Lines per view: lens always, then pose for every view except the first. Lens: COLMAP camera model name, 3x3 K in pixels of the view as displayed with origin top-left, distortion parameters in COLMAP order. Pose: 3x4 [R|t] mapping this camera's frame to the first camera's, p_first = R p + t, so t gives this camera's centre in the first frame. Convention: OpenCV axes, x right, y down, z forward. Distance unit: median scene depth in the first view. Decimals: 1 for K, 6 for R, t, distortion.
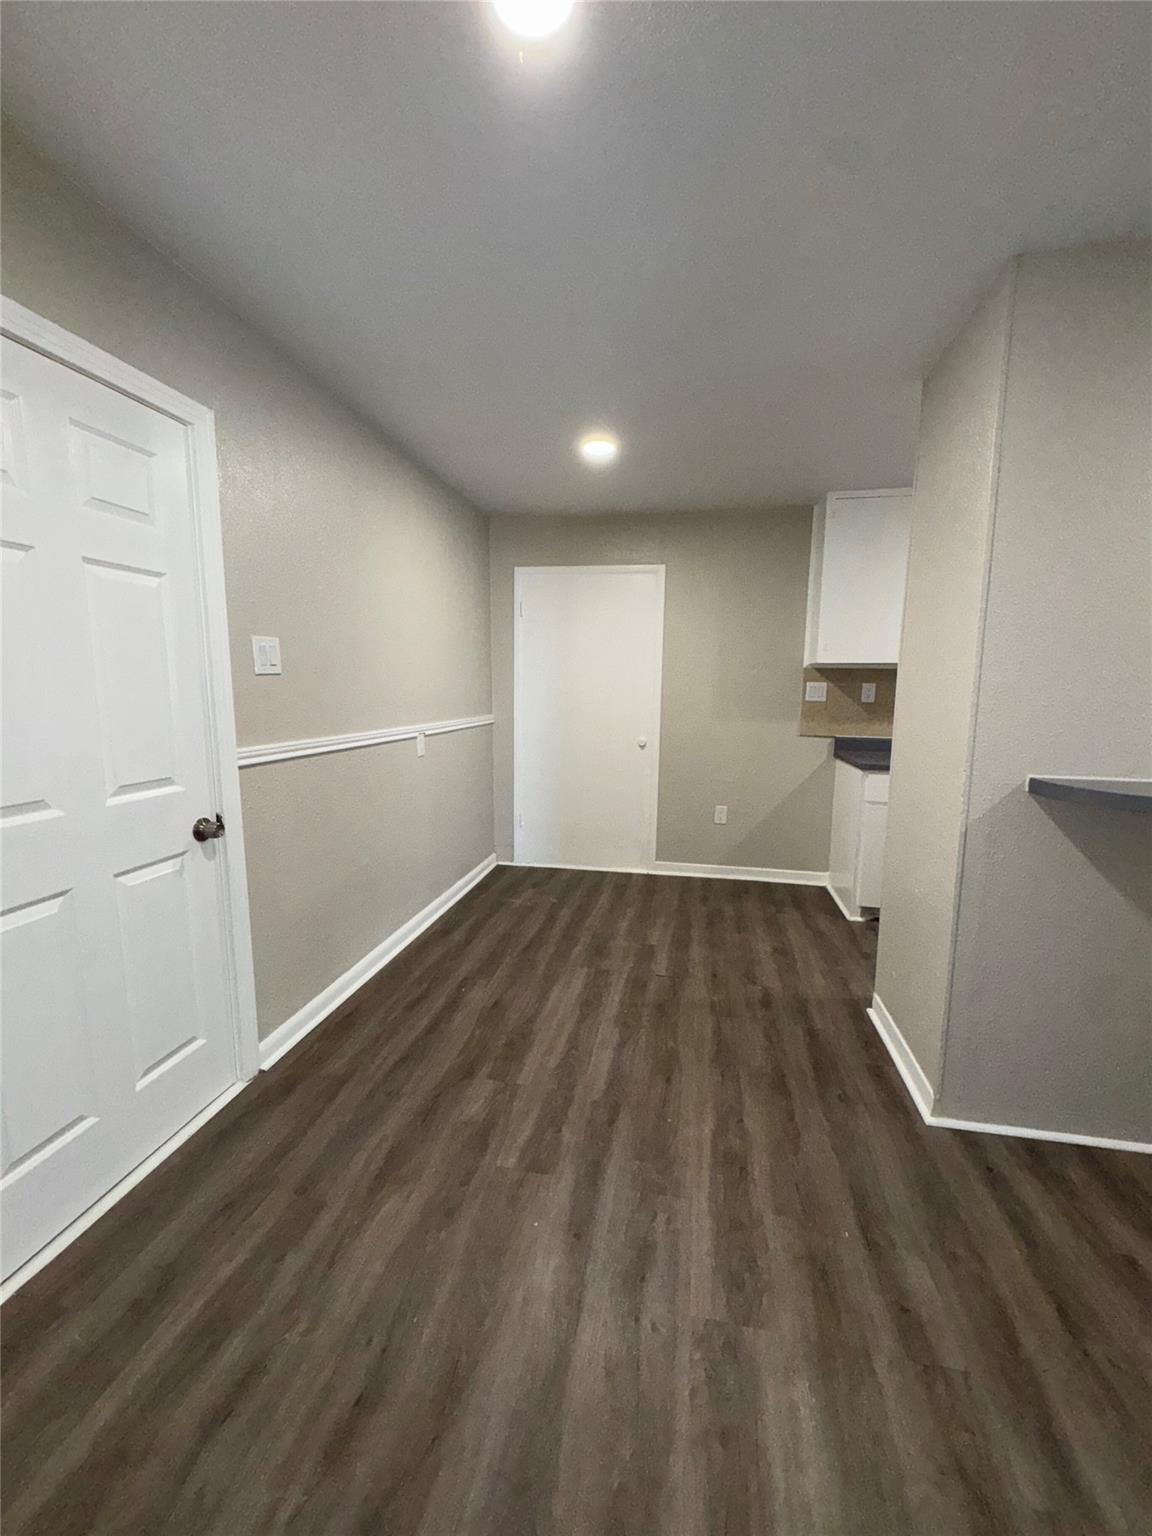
lens RADIAL K [[608.7, 0, 578.5], [0, 608.7, 762.8], [0, 0, 1]] dist [-0.006800, 0.000666]
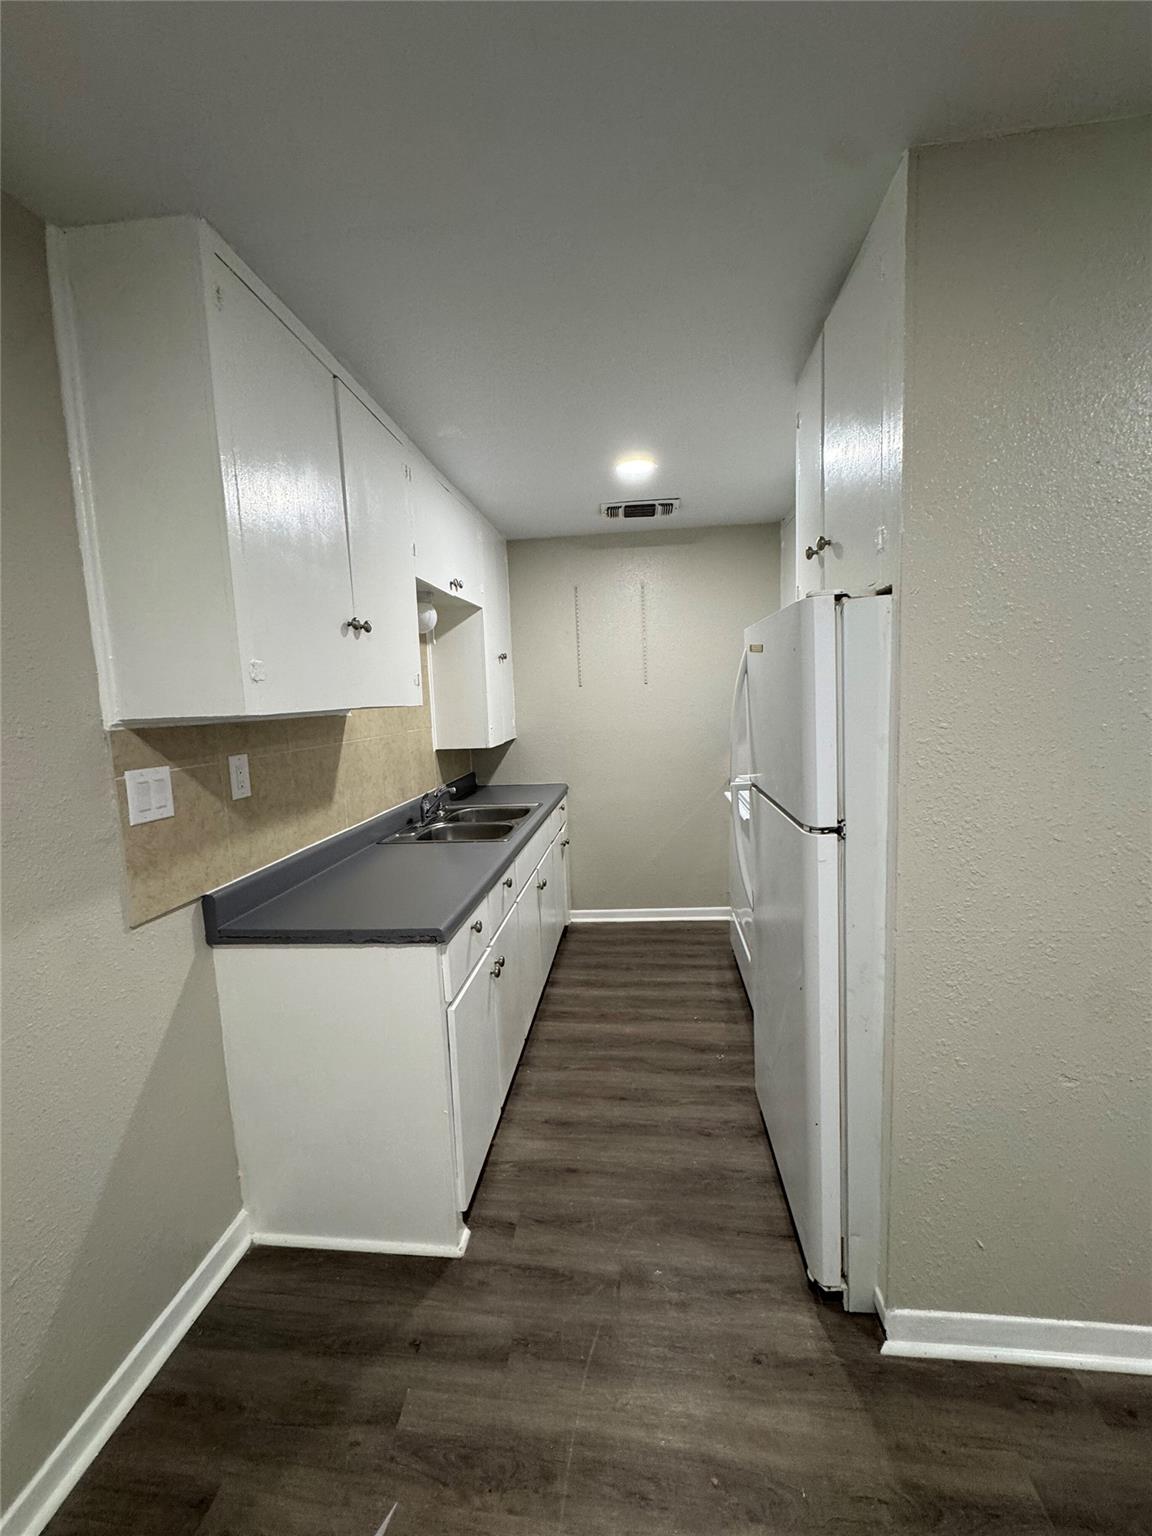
lens RADIAL K [[608.7, 0, 574.6], [0, 608.7, 759.4], [0, 0, 1]] dist [-0.006800, 0.000666]
pose [[-0.079753, -0.120296, 0.989529, 0.018780], [0.168992, 0.976690, 0.132355, -0.143270], [-0.982385, 0.177778, -0.057565, 0.774441]]
